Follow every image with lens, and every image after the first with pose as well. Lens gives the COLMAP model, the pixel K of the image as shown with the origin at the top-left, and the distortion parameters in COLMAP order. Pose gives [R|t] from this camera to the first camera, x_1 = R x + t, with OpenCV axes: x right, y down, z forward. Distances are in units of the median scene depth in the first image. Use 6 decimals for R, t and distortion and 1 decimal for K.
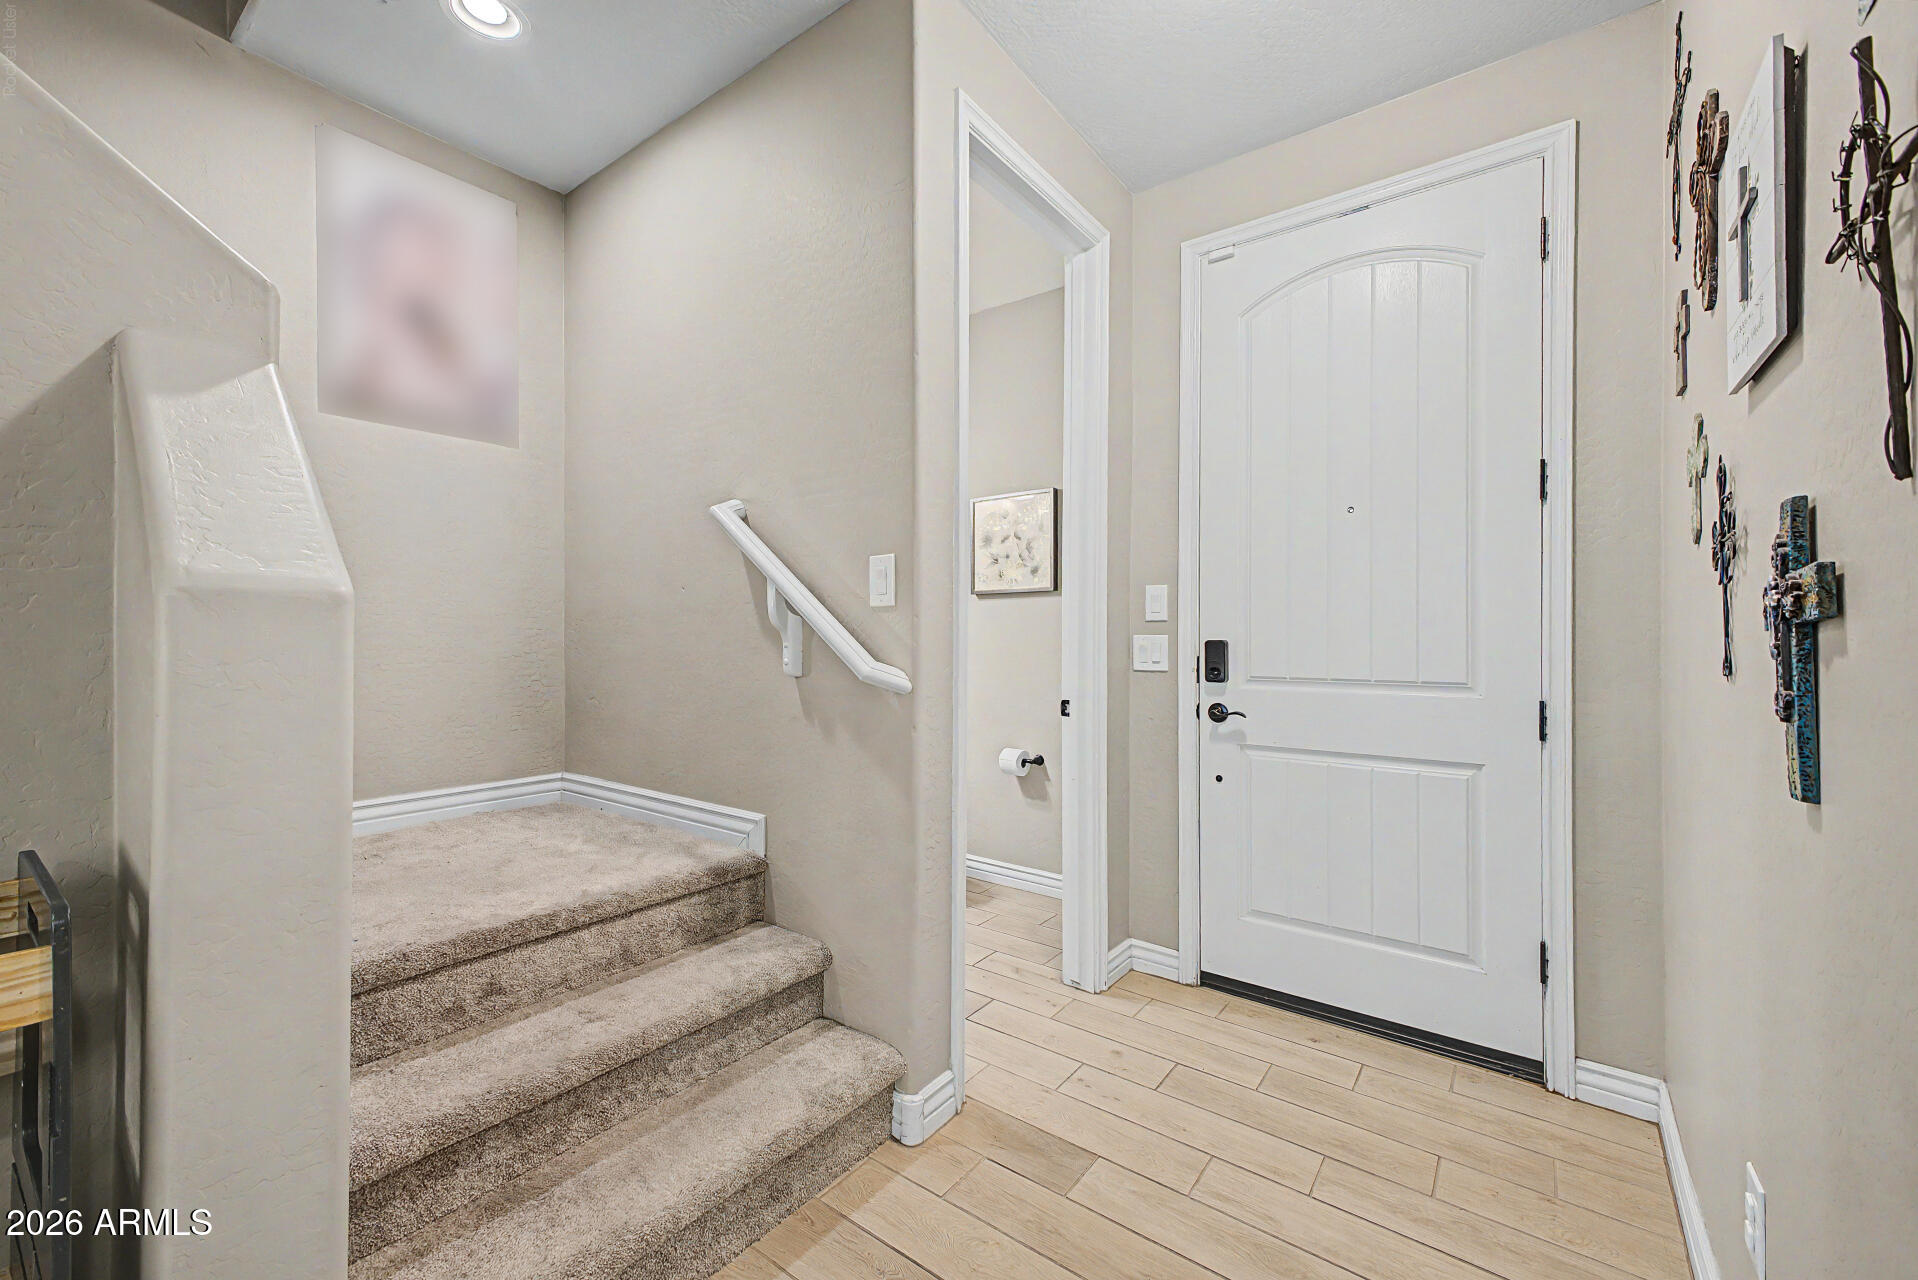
lens RADIAL K [[767.4, 0, 961.8], [0, 767.4, 627.7], [0, 0, 1]] dist [0.010314, -0.000540]
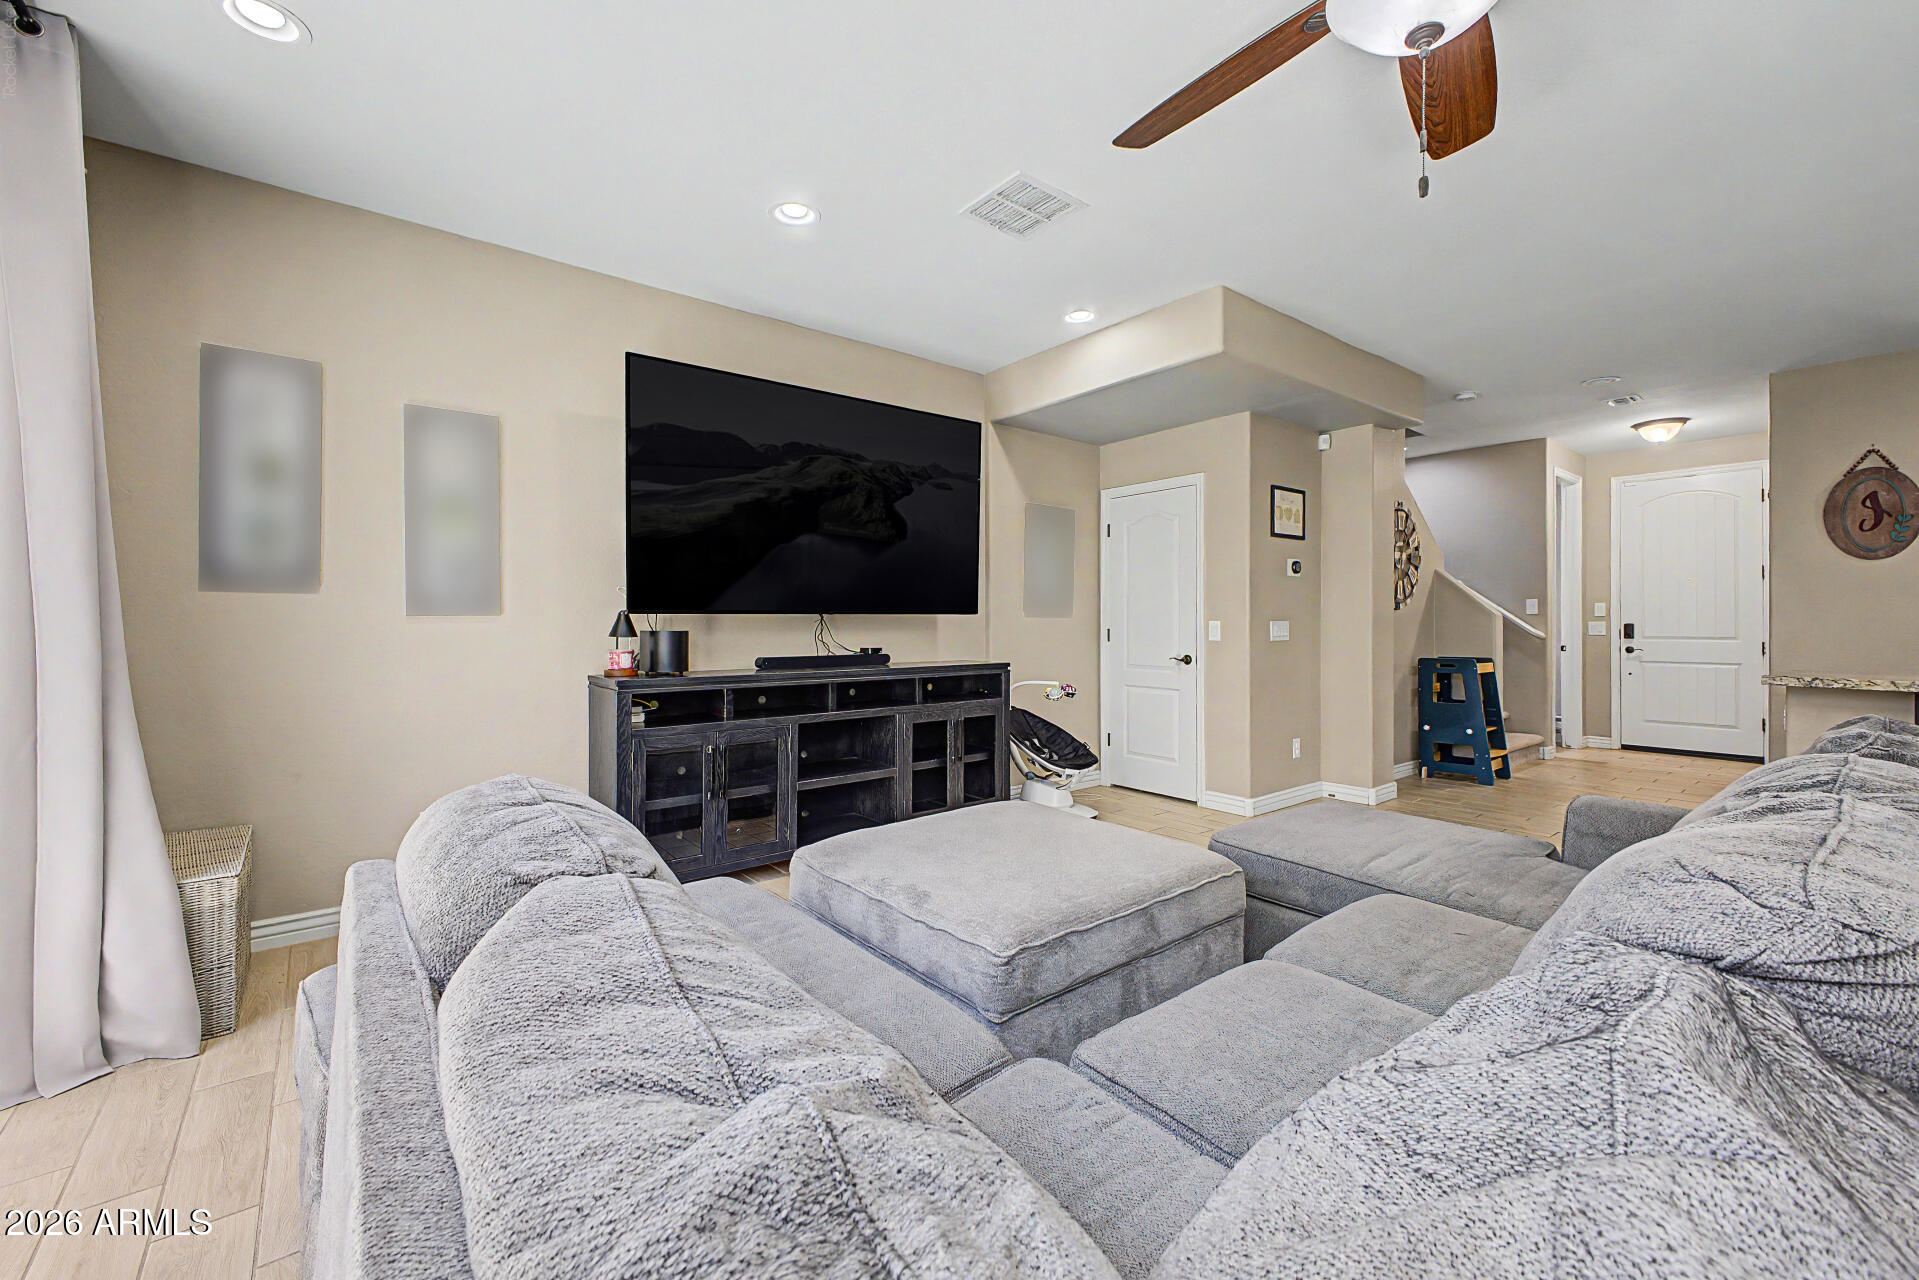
lens RADIAL K [[781.9, 0, 967.9], [0, 781.9, 627.2], [0, 0, 1]] dist [0.011294, 0.000012]
pose [[0.968865, -0.004205, -0.247556, -1.525172], [0.007716, 0.999883, 0.013215, -0.031104], [0.247471, -0.014713, 0.968784, -2.802224]]
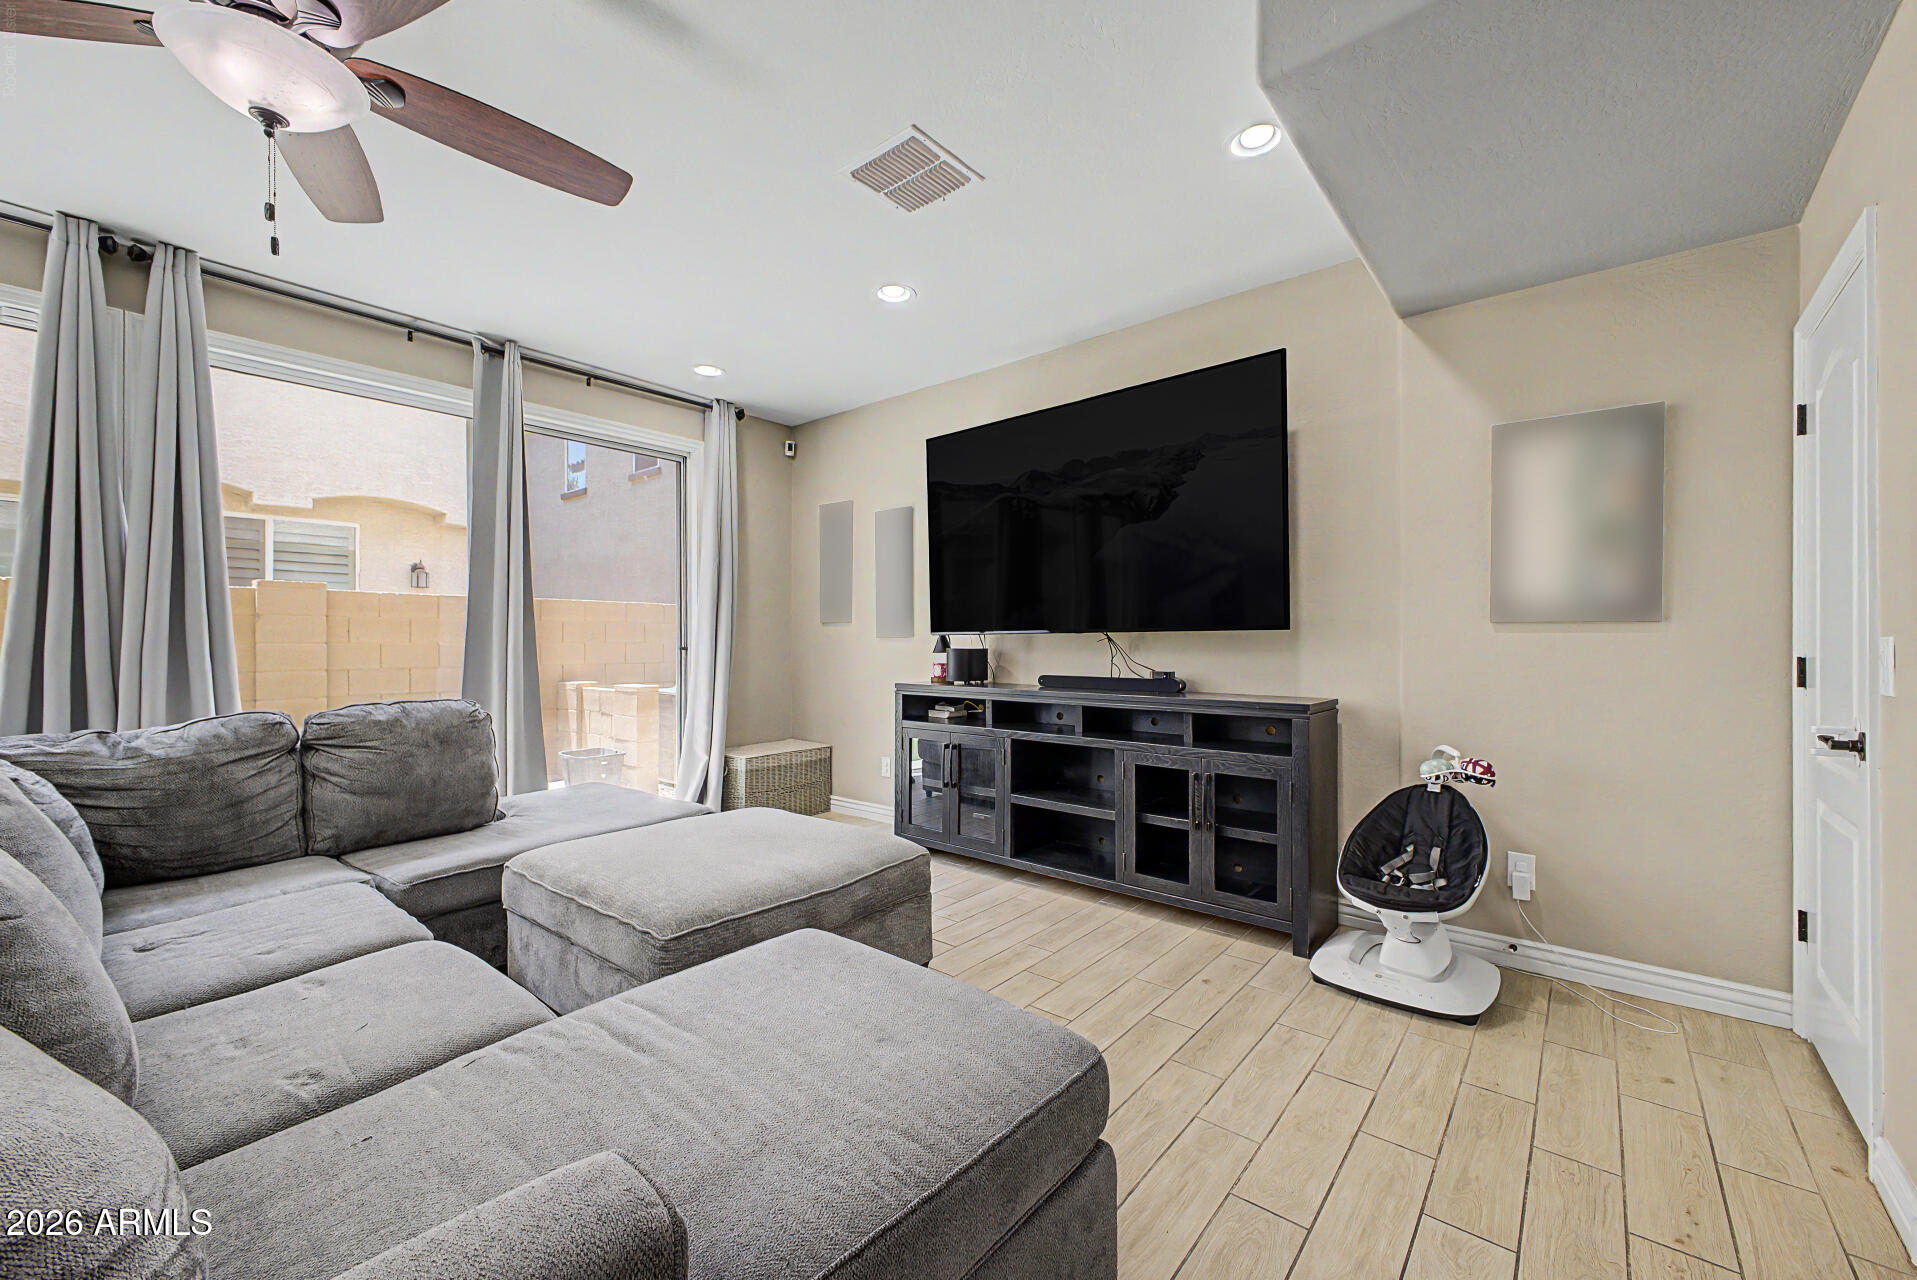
lens RADIAL K [[759.6, 0, 957.5], [0, 759.6, 632.0], [0, 0, 1]] dist [0.012718, -0.000228]
pose [[-0.064861, -0.020694, -0.997680, -0.596244], [0.010237, 0.999719, -0.021402, -0.008509], [0.997842, -0.011601, -0.064631, -1.281761]]
